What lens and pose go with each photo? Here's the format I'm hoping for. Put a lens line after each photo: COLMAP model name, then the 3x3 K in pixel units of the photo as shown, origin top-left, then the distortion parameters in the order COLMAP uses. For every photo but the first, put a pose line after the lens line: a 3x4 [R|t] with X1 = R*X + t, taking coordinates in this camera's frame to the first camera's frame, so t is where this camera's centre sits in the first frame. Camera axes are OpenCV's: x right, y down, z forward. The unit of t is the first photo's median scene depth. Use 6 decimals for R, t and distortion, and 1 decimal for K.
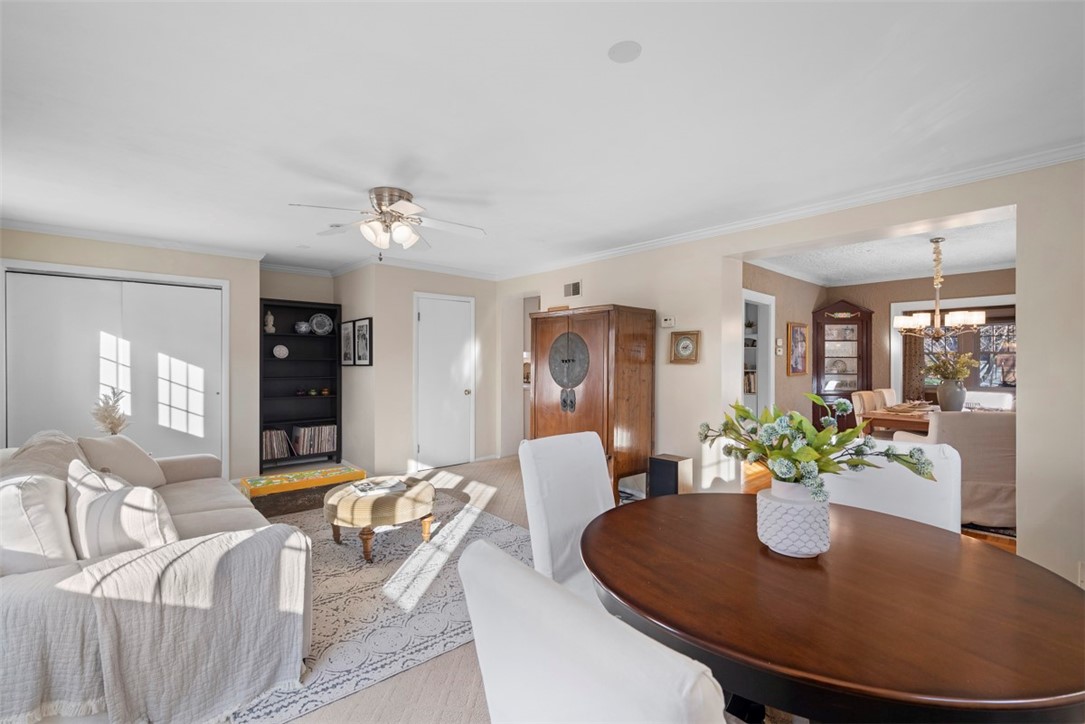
lens RADIAL K [[464.5, 0, 547.4], [0, 464.5, 364.7], [0, 0, 1]] dist [-0.001564, -0.000103]
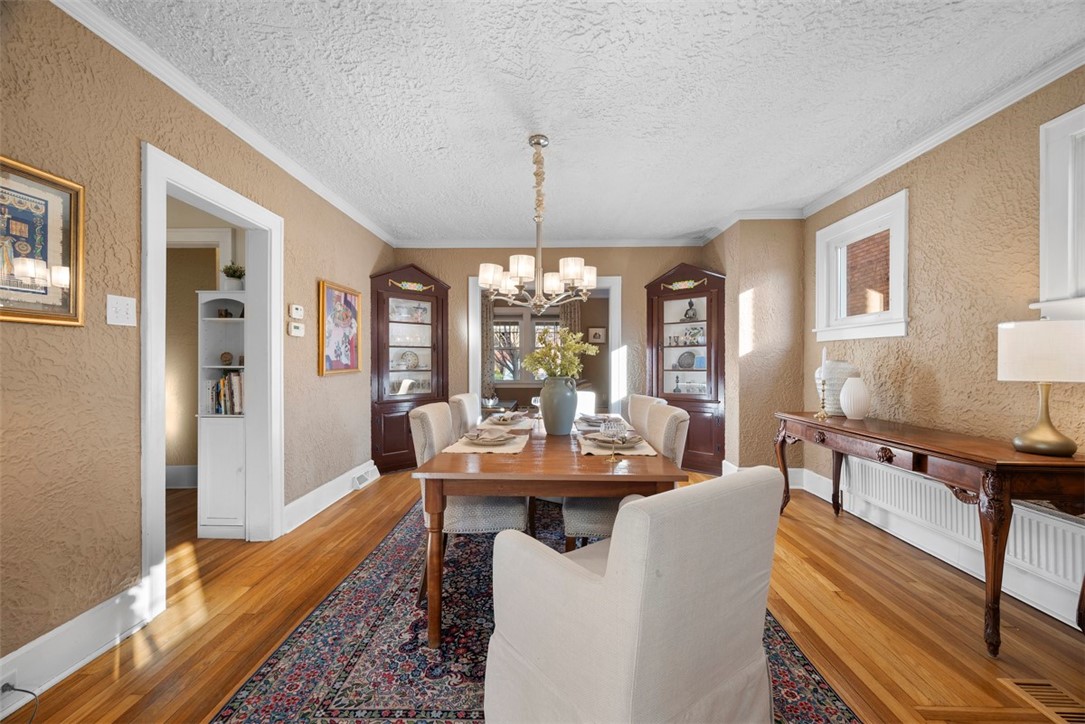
lens RADIAL K [[436.3, 0, 539.9], [0, 436.3, 357.5], [0, 0, 1]] dist [0.000187, 0.000022]
pose [[0.687226, 0.004631, 0.726429, 0.314551], [0.004897, 0.999927, -0.011007, 0.008876], [-0.726427, 0.011121, 0.687154, 0.443598]]
